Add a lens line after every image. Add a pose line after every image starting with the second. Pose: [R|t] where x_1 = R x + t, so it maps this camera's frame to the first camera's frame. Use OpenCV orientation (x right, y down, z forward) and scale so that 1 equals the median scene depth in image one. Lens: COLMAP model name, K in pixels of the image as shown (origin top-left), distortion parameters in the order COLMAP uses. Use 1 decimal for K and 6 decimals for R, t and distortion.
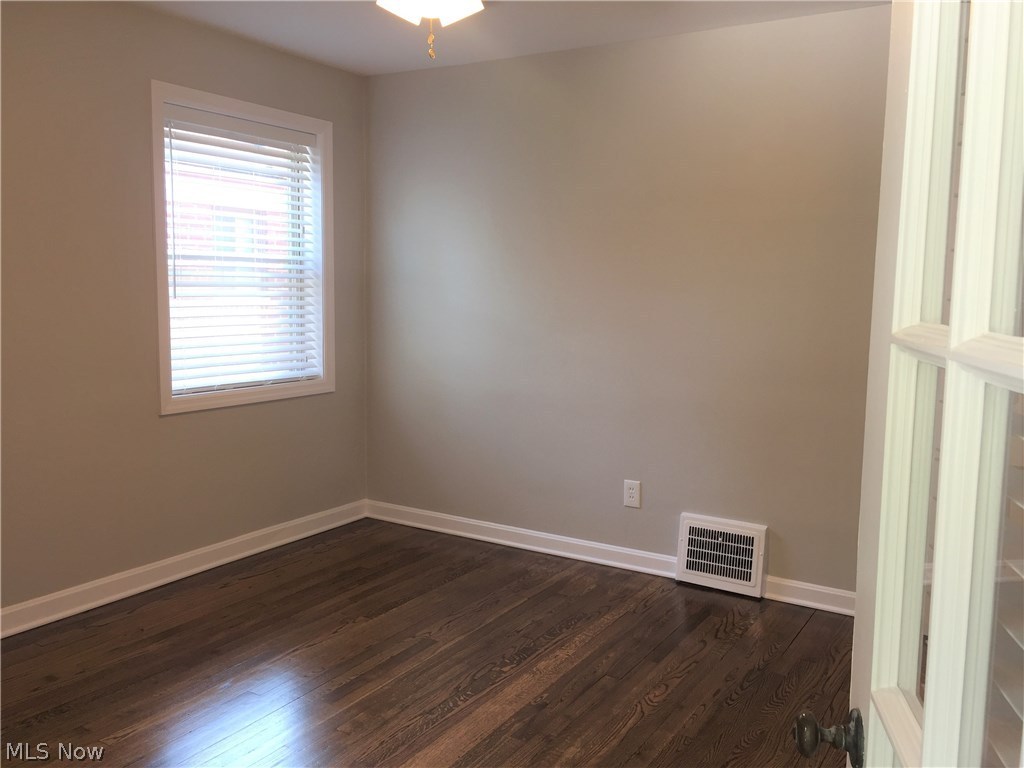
lens RADIAL K [[883.7, 0, 513.6], [0, 883.7, 369.3], [0, 0, 1]] dist [0.076781, -0.115588]
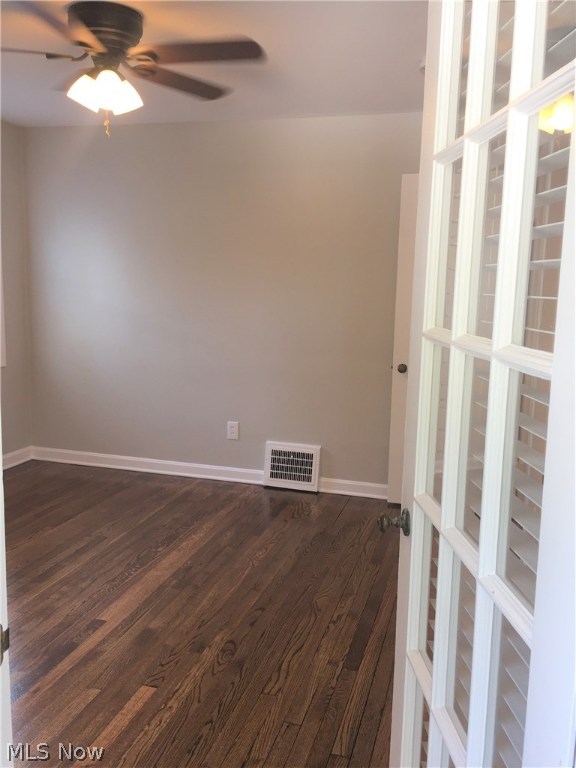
lens RADIAL K [[662.8, 0, 291.7], [0, 662.8, 373.7], [0, 0, 1]] dist [0.076781, -0.115588]
pose [[0.964533, -0.026554, 0.262625, -0.078233], [0.015392, 0.998892, 0.044470, -0.003827], [-0.263514, -0.038851, 0.963873, -0.120563]]
